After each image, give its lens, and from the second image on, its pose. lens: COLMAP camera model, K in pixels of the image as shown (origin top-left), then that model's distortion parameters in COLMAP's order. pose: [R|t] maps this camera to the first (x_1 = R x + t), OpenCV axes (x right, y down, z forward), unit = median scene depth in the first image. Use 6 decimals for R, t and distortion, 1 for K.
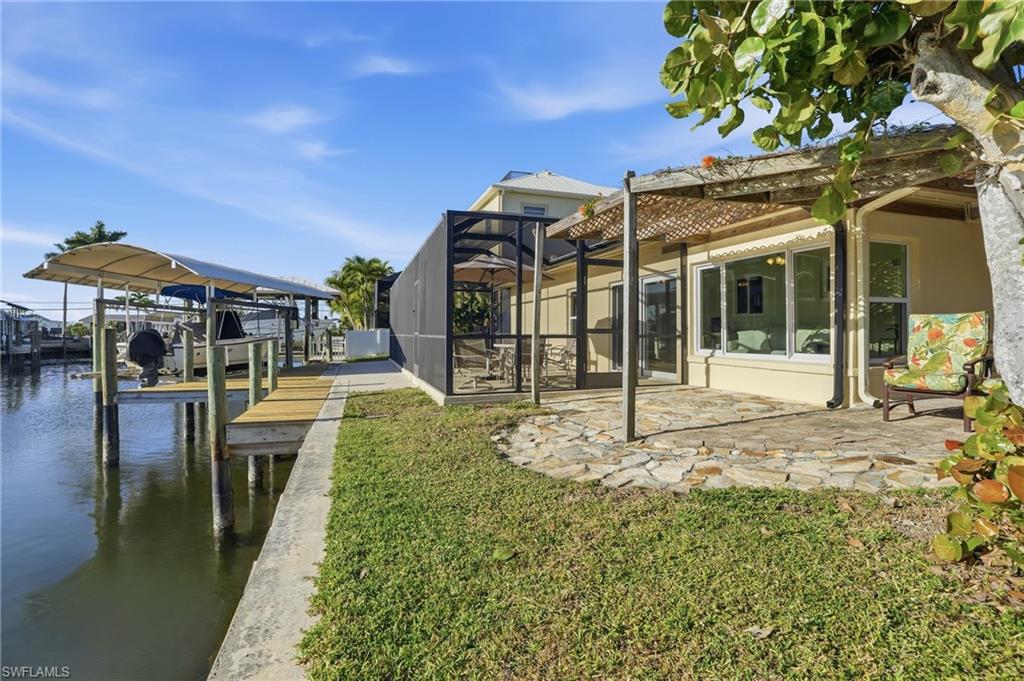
lens RADIAL K [[478.4, 0, 512.0], [0, 478.4, 340.5], [0, 0, 1]] dist [-0.000362, -0.000043]
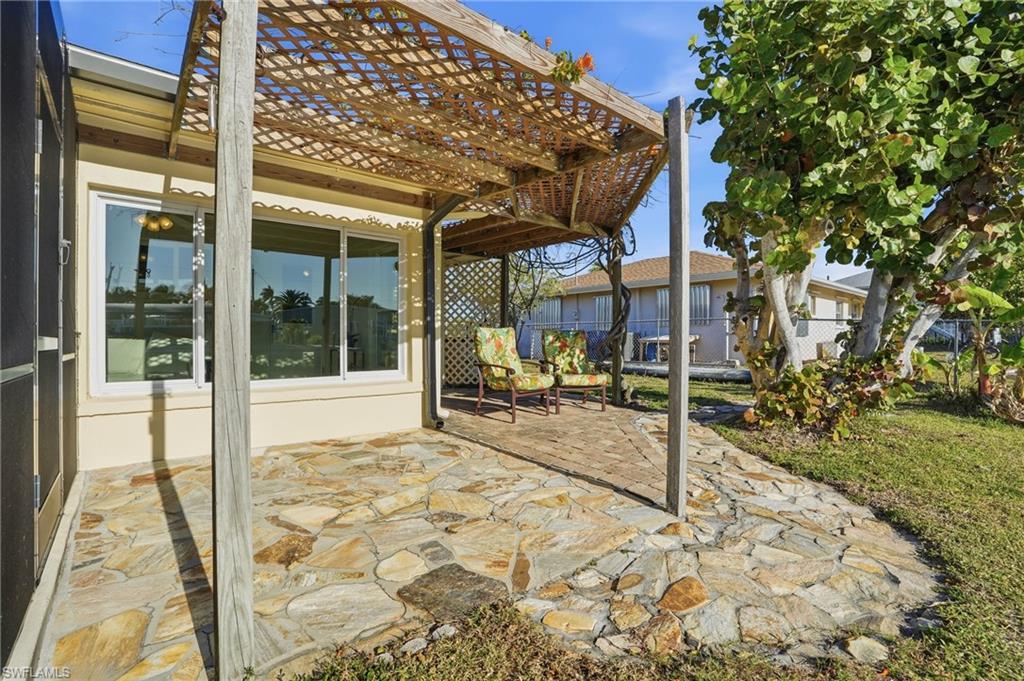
lens RADIAL K [[478.4, 0, 512.0], [0, 478.4, 340.5], [0, 0, 1]] dist [-0.000362, -0.000043]
pose [[-0.353312, -0.001737, 0.935504, -0.199963], [0.020663, 0.999740, 0.009661, -0.023085], [-0.935277, 0.022743, -0.353184, 1.047356]]
